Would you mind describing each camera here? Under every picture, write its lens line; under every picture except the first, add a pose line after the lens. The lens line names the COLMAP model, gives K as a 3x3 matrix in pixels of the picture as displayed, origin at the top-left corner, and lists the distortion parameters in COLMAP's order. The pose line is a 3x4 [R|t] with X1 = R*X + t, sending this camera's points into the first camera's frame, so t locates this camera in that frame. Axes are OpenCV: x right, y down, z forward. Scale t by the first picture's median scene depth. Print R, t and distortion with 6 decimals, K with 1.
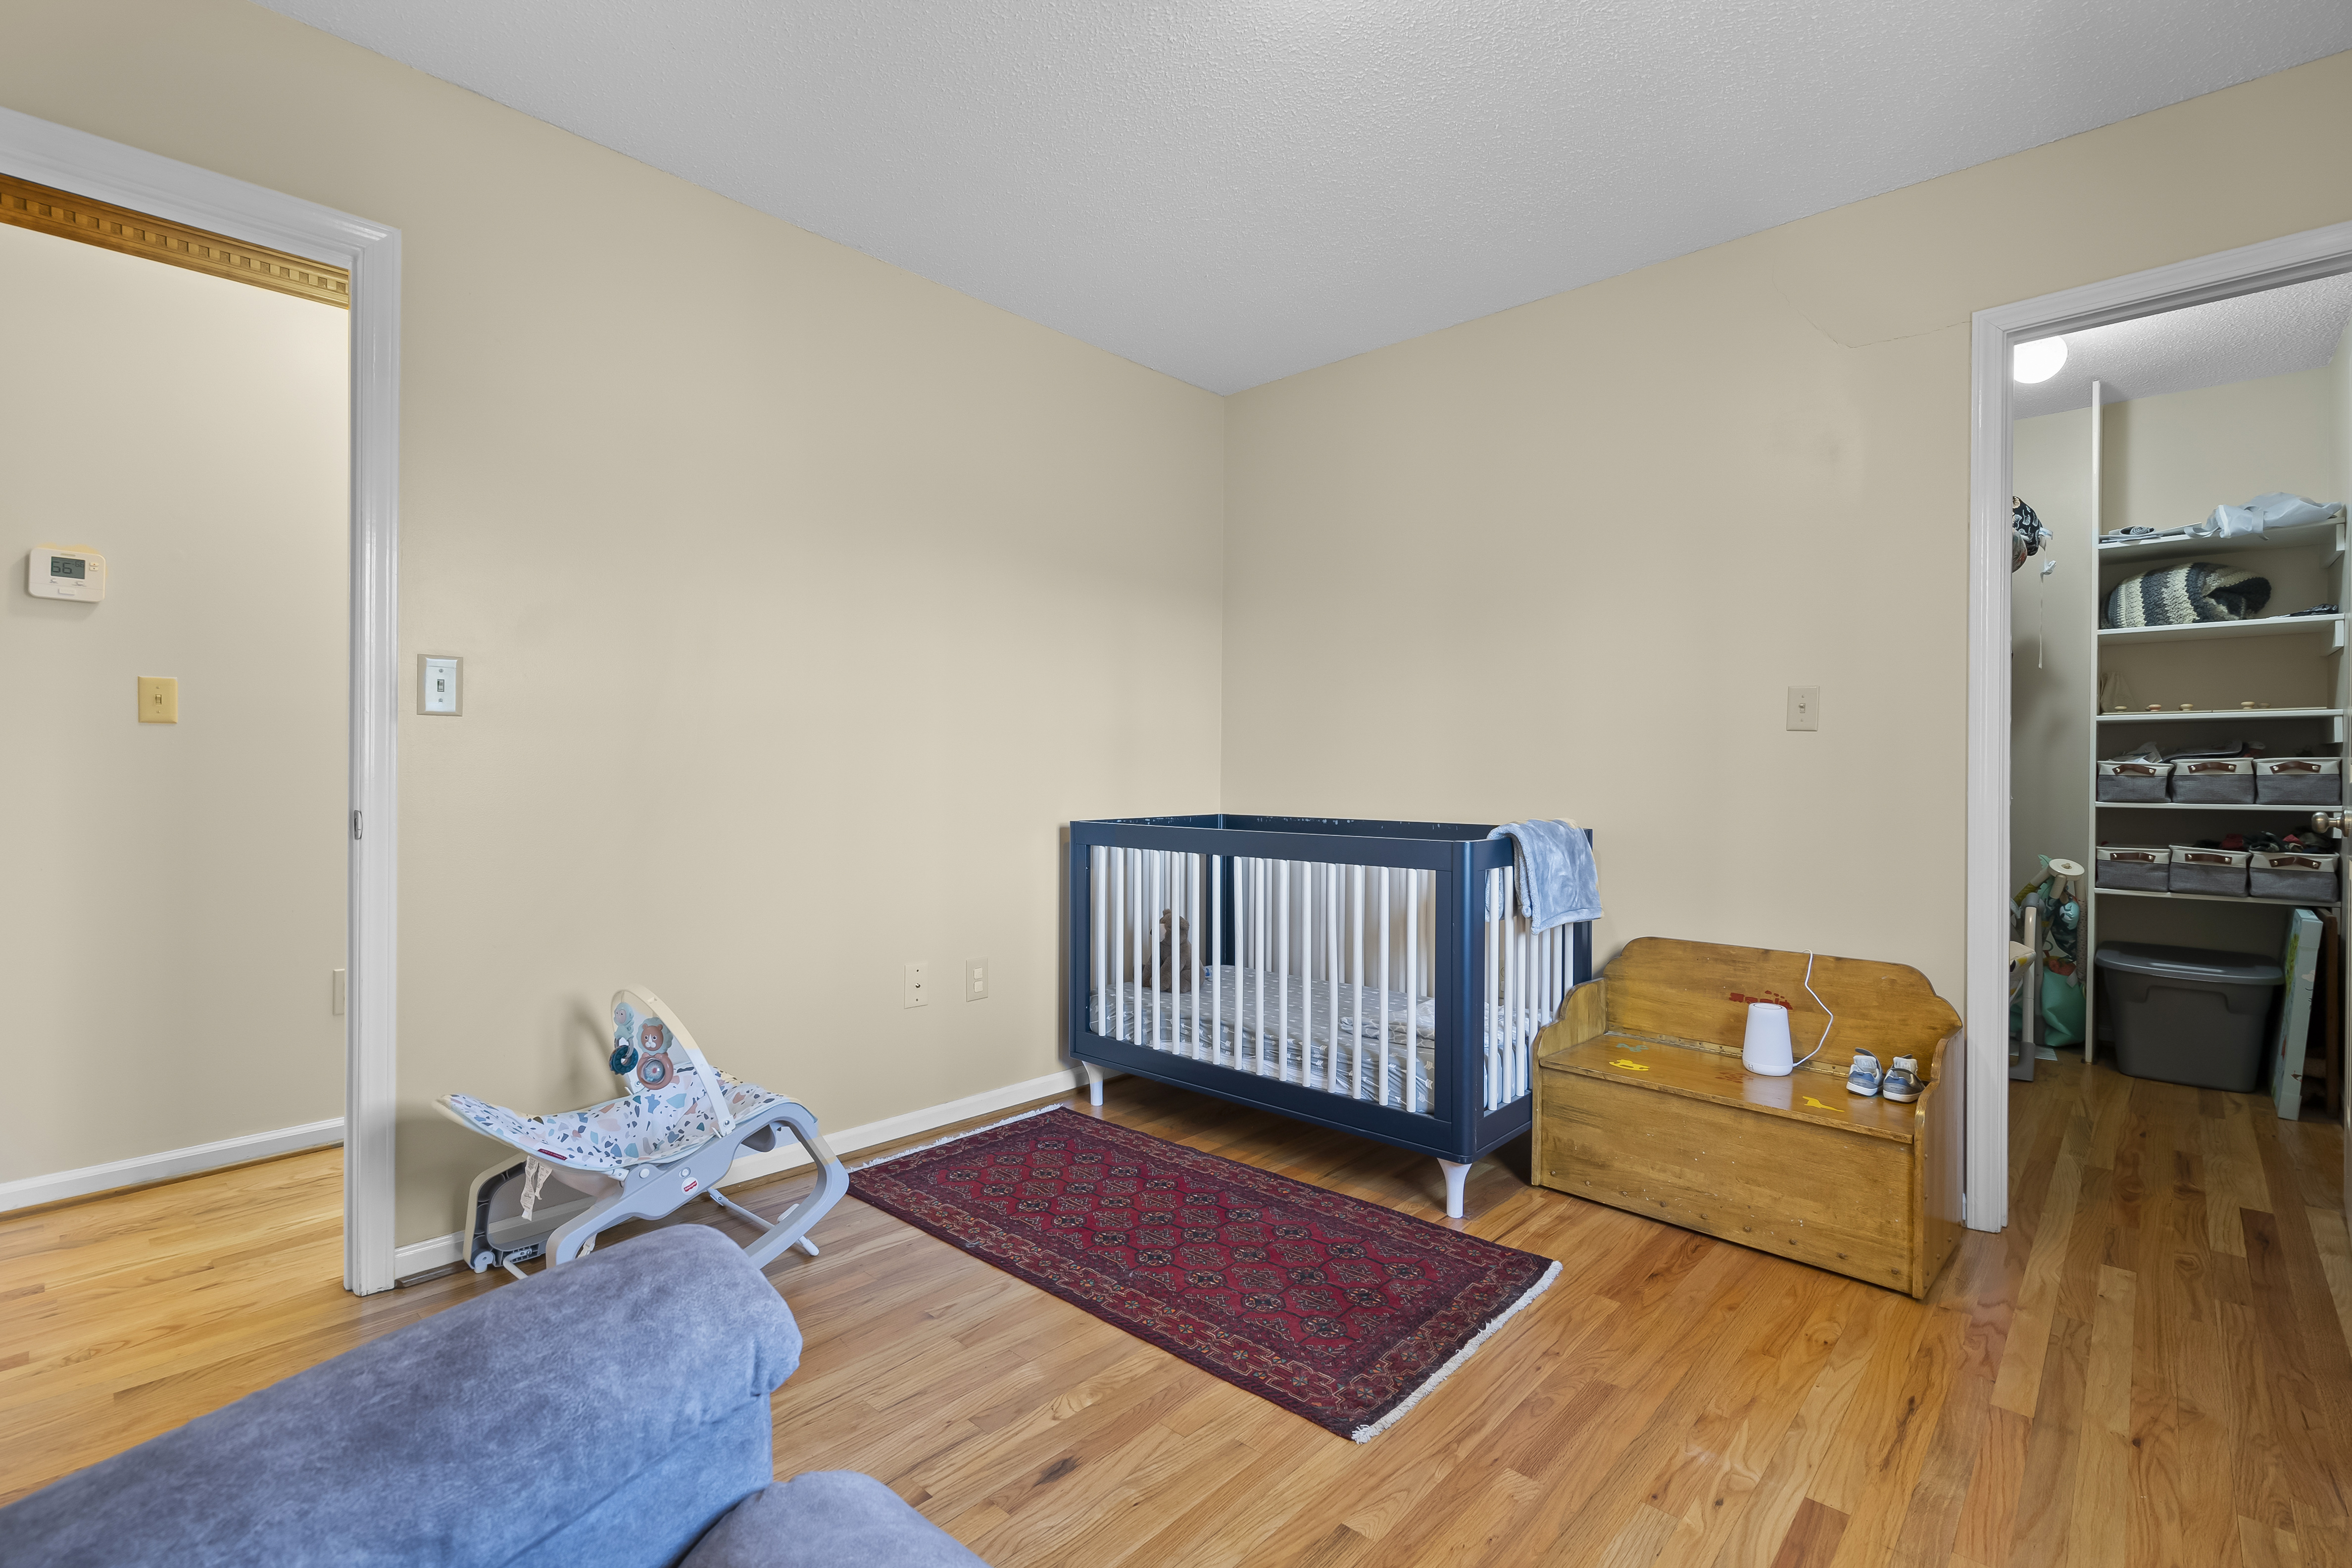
lens RADIAL K [[1077.3, 0, 1176.0], [0, 1077.3, 784.0], [0, 0, 1]] dist [0.002251, 0.000352]
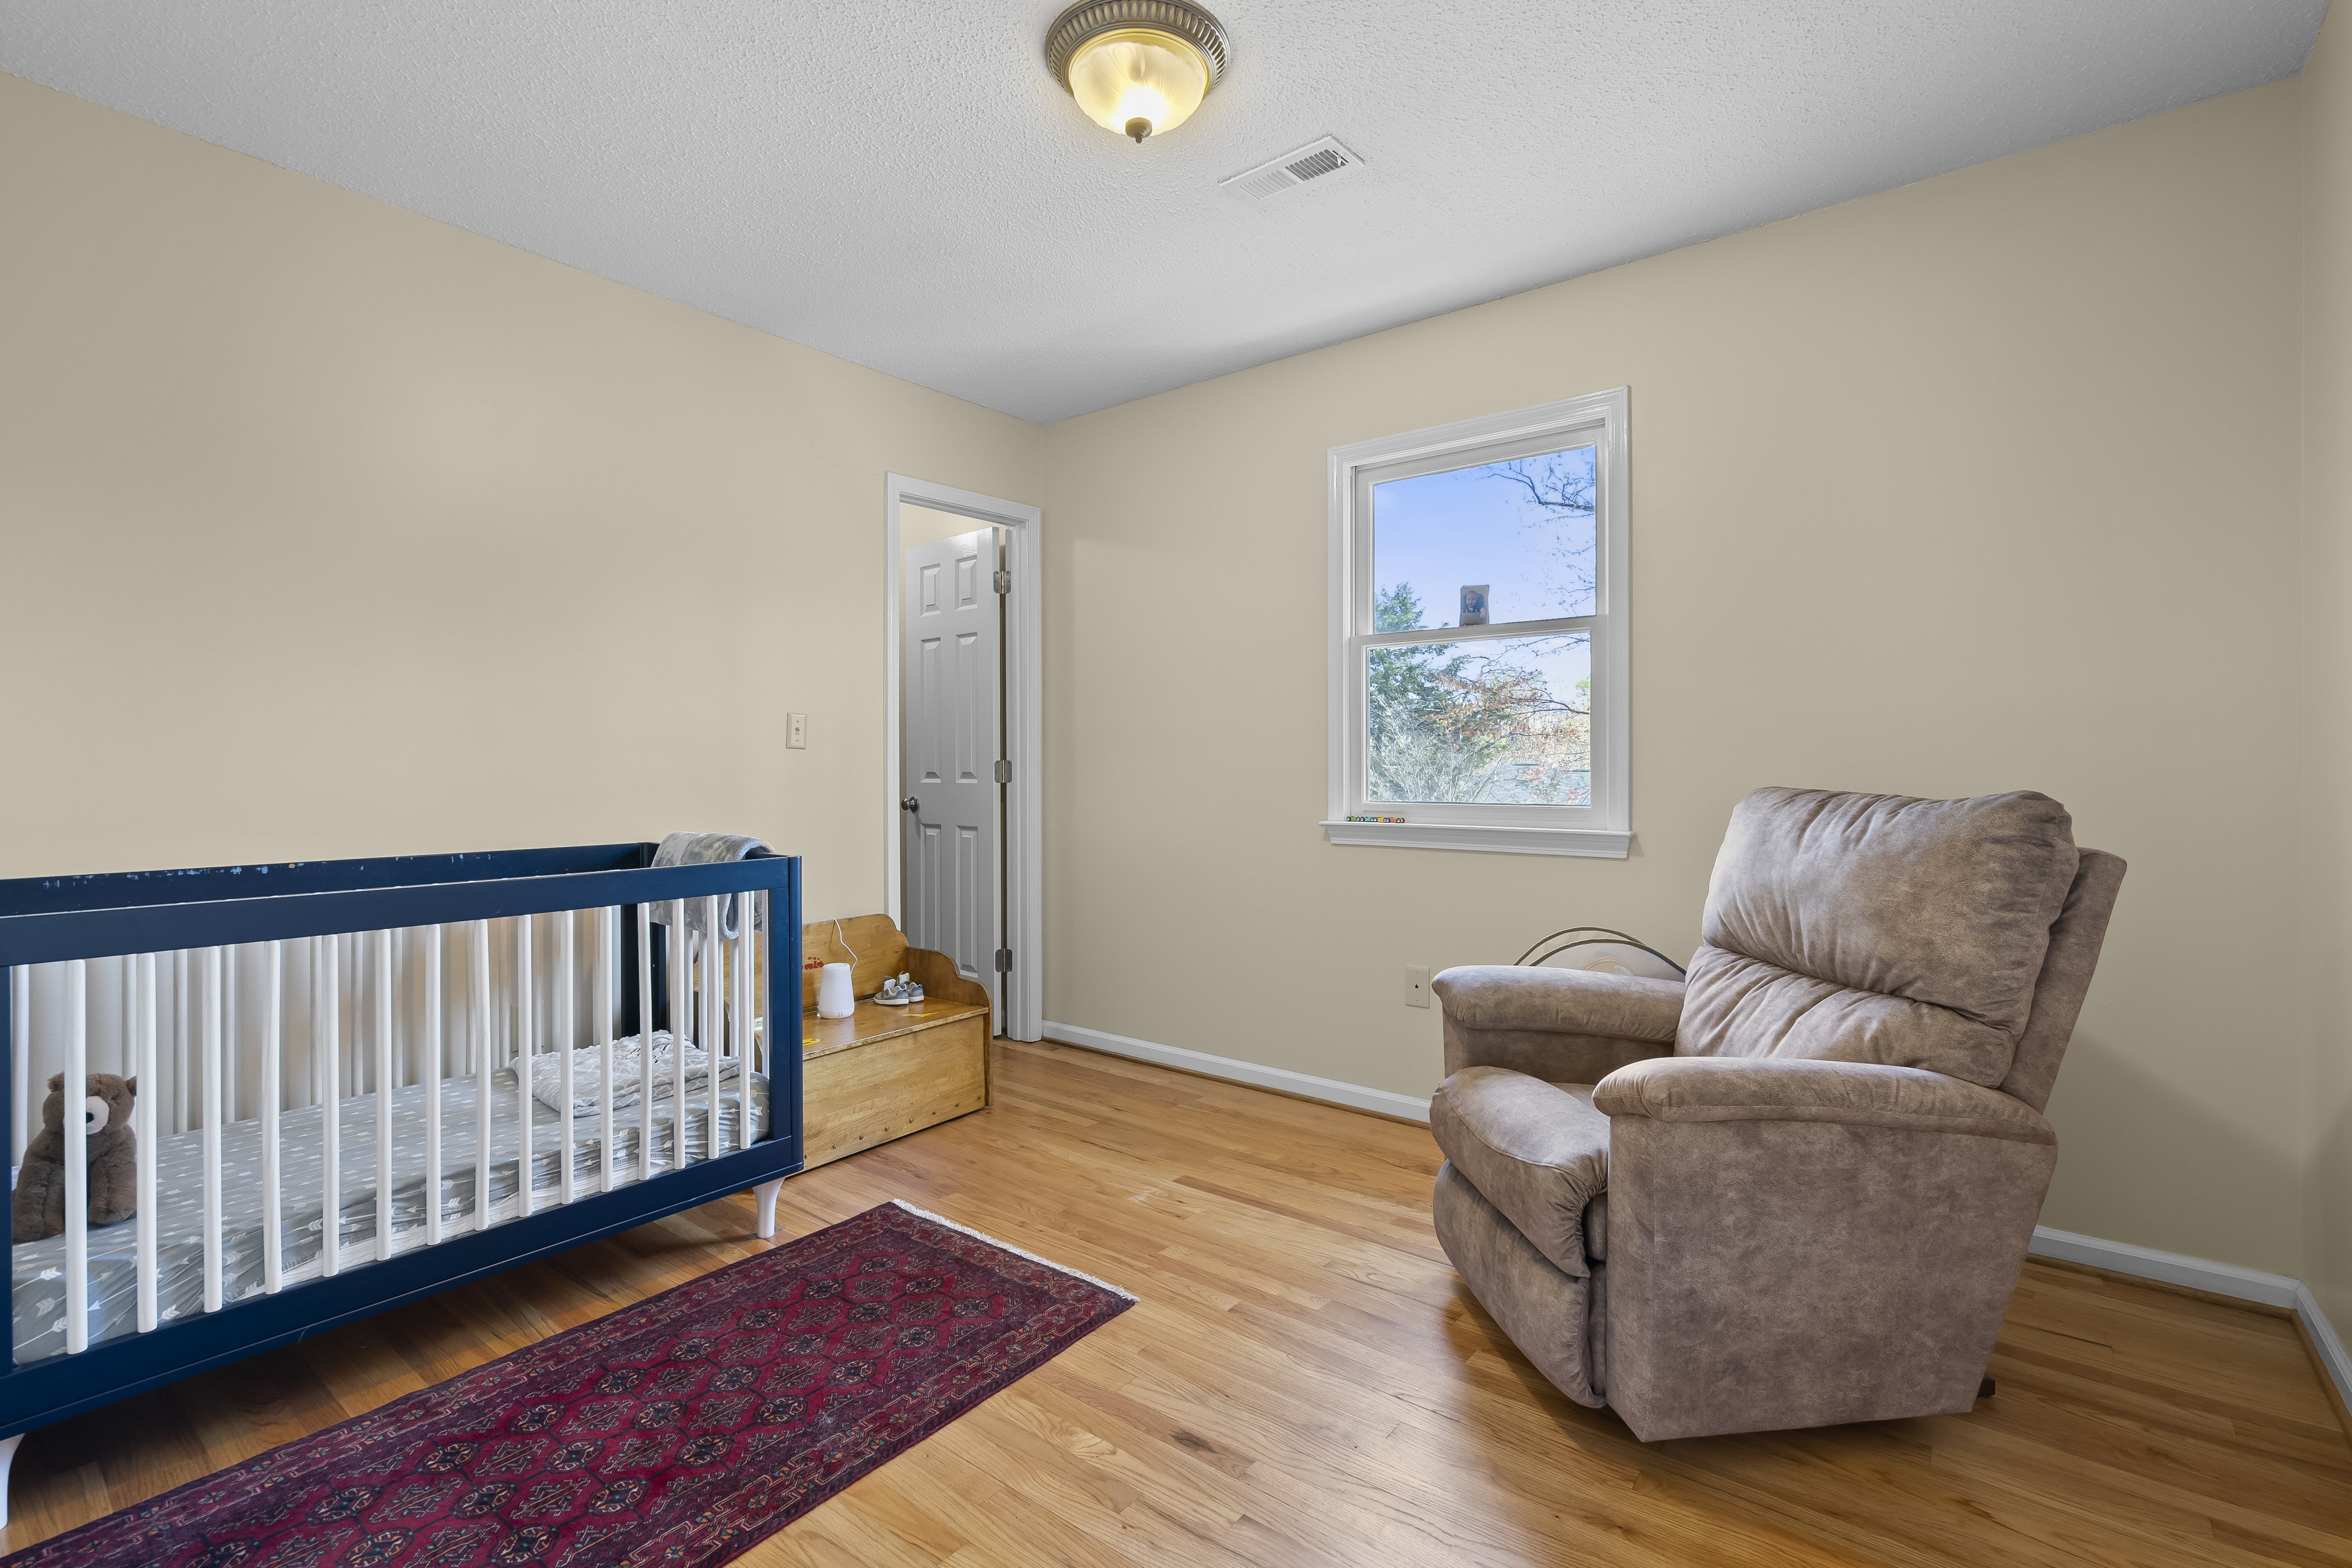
lens RADIAL K [[1049.7, 0, 1176.0], [0, 1049.7, 784.0], [0, 0, 1]] dist [-0.001921, -0.000412]
pose [[-0.083919, -0.007247, 0.996446, -0.739643], [0.019762, 0.999765, 0.008935, -0.016228], [-0.996277, 0.020442, -0.083756, 0.707300]]
